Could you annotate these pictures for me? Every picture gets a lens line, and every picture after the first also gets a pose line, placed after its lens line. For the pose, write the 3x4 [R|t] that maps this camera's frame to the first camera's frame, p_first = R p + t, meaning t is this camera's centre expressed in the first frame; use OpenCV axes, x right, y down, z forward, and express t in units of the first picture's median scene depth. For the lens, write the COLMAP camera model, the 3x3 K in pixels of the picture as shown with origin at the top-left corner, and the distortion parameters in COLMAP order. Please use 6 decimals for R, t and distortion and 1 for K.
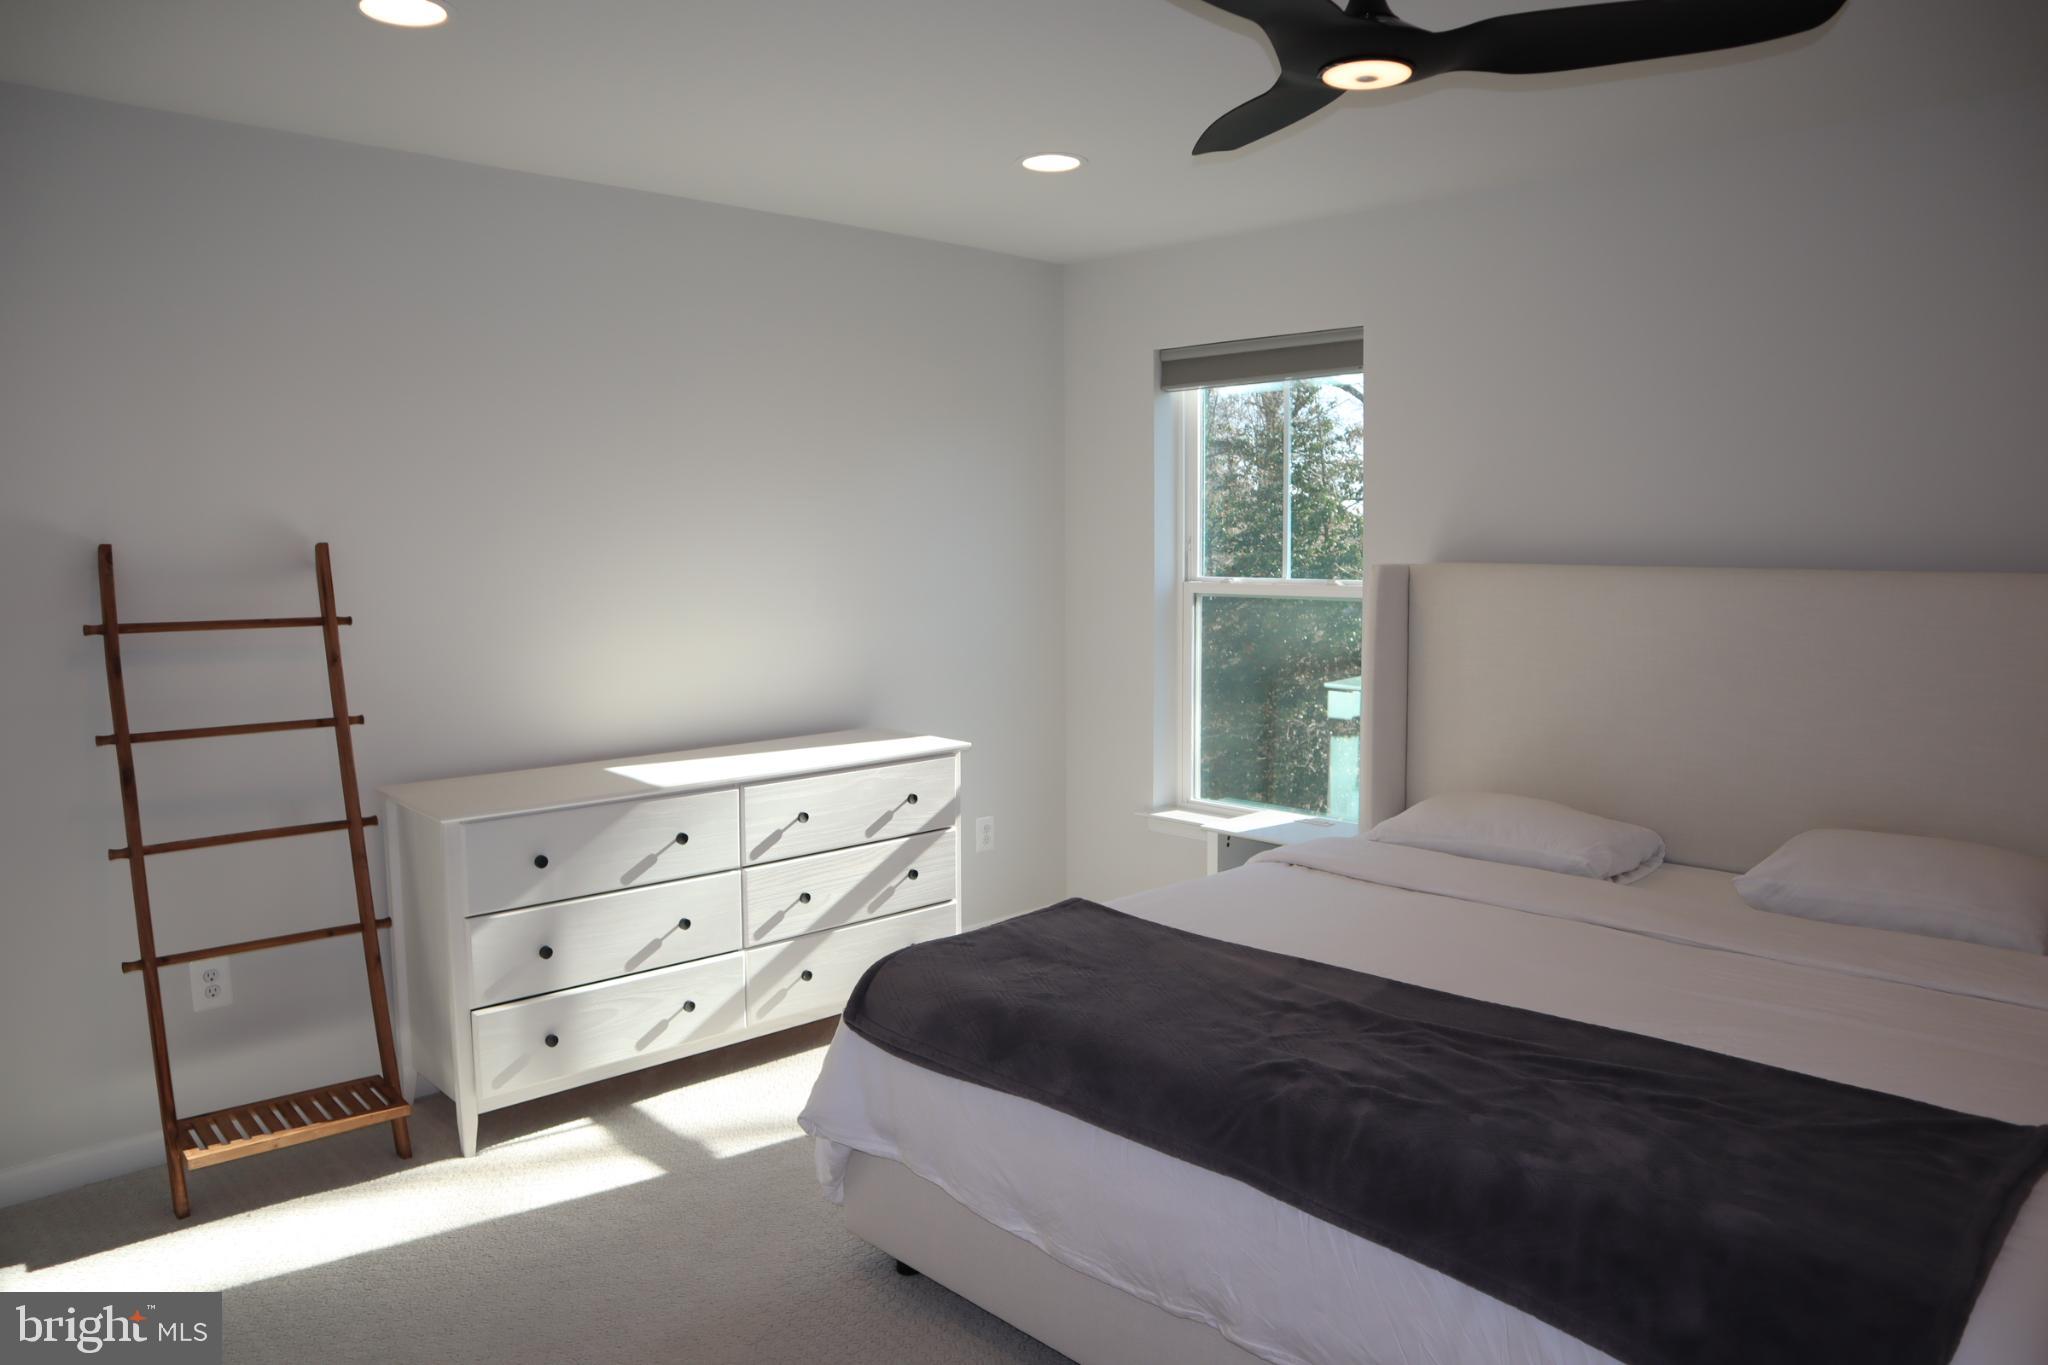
lens RADIAL K [[1406.9, 0, 1054.6], [0, 1406.9, 692.1], [0, 0, 1]] dist [-0.117459, 0.072623]
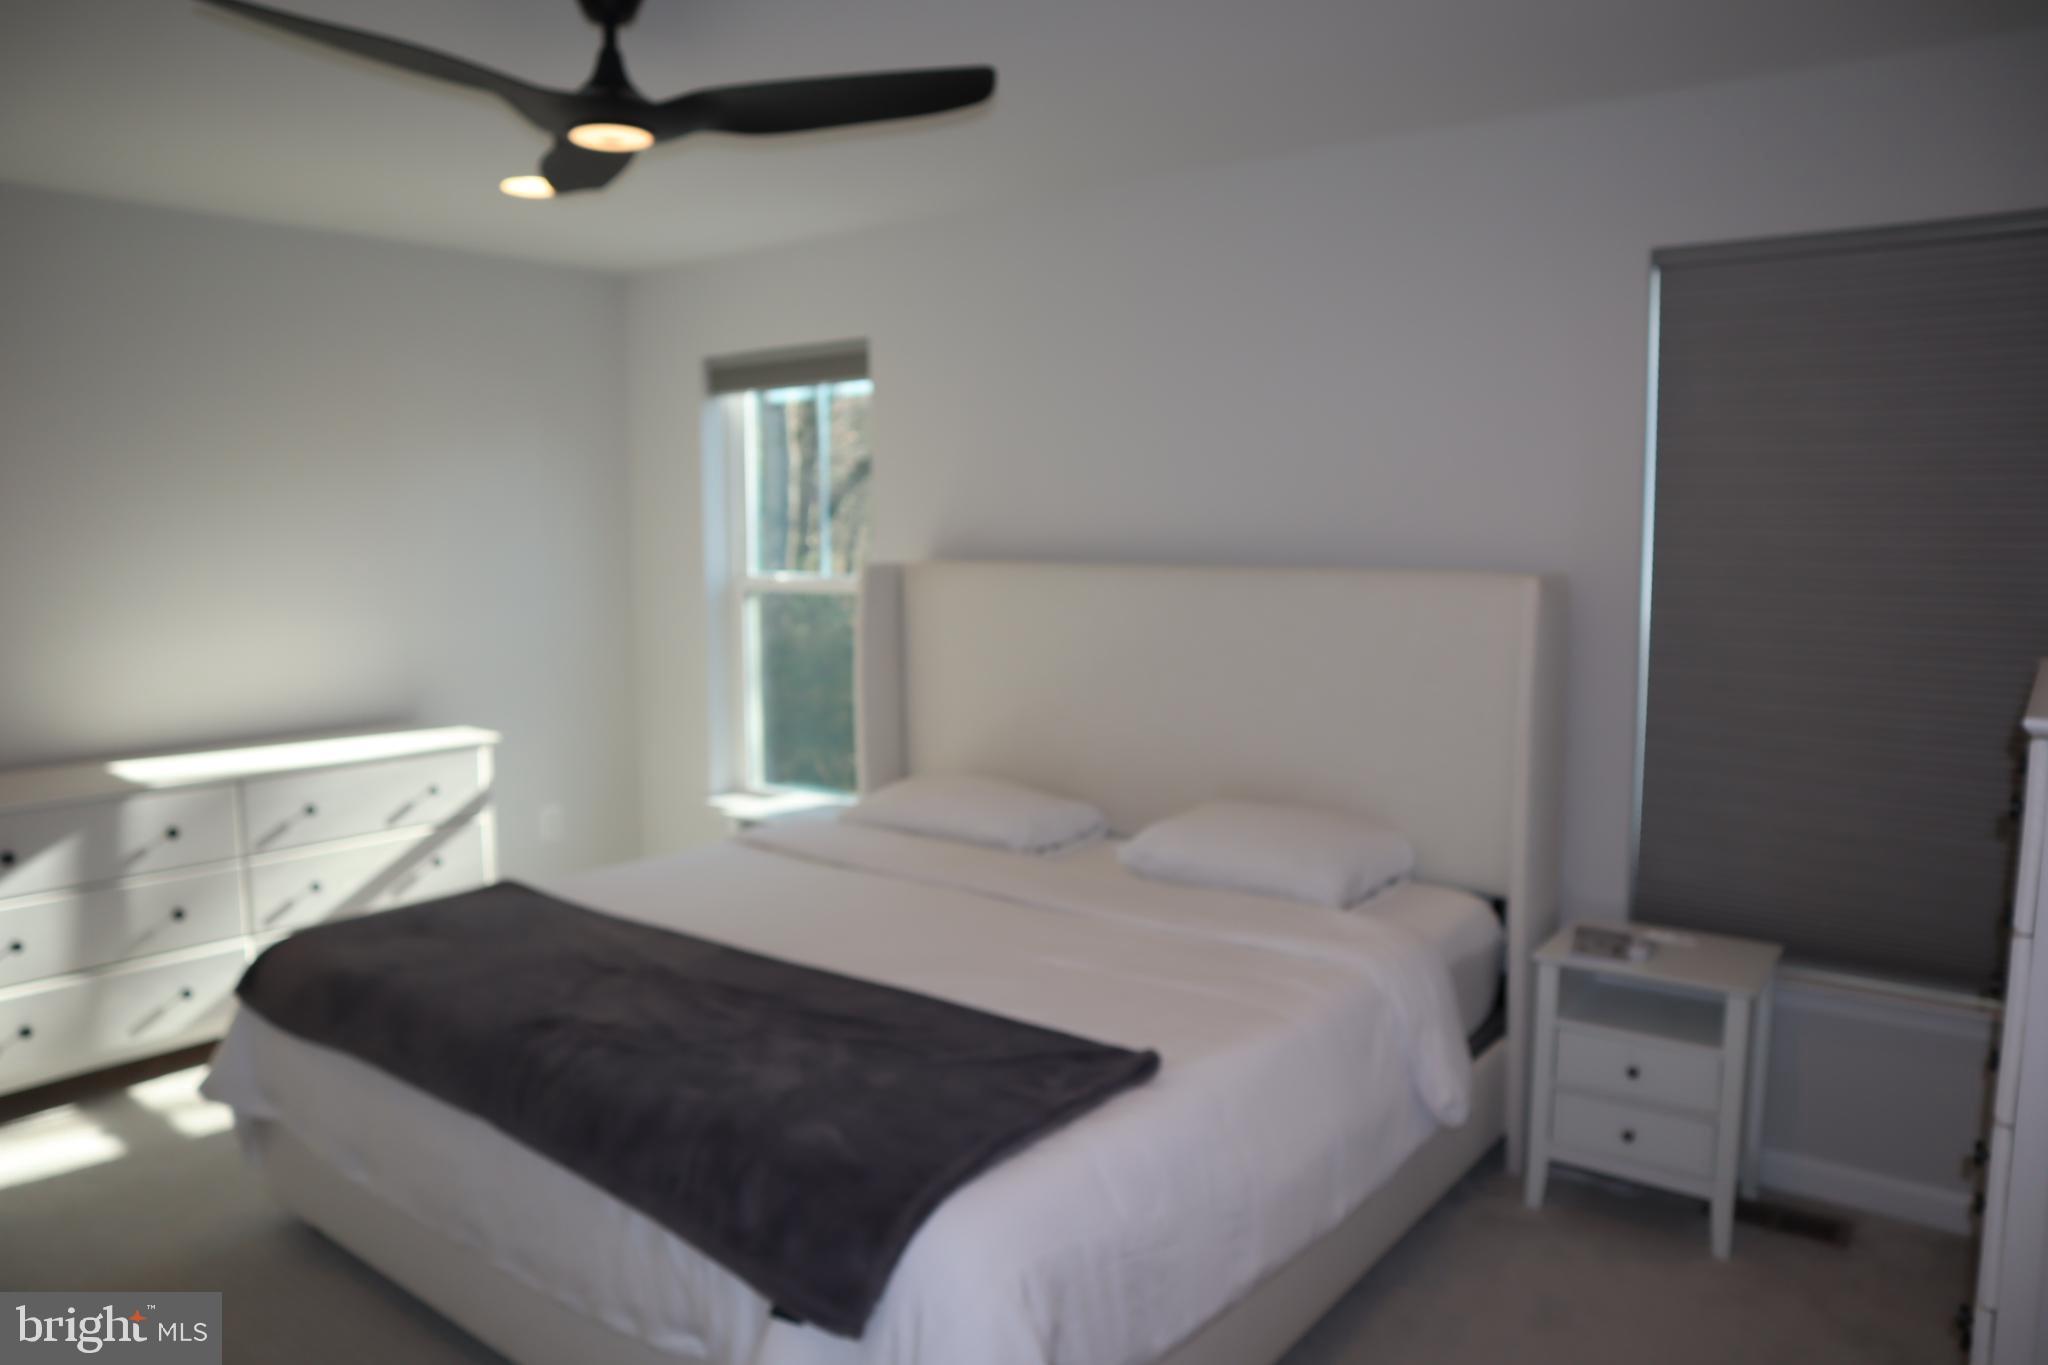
lens RADIAL K [[1406.9, 0, 1026.1], [0, 1406.9, 693.5], [0, 0, 1]] dist [-0.117459, 0.072623]
pose [[0.990406, -0.014197, 0.137456, 0.248755], [0.012878, 0.999862, 0.010486, -0.001495], [-0.137586, -0.008616, 0.990452, -0.100448]]
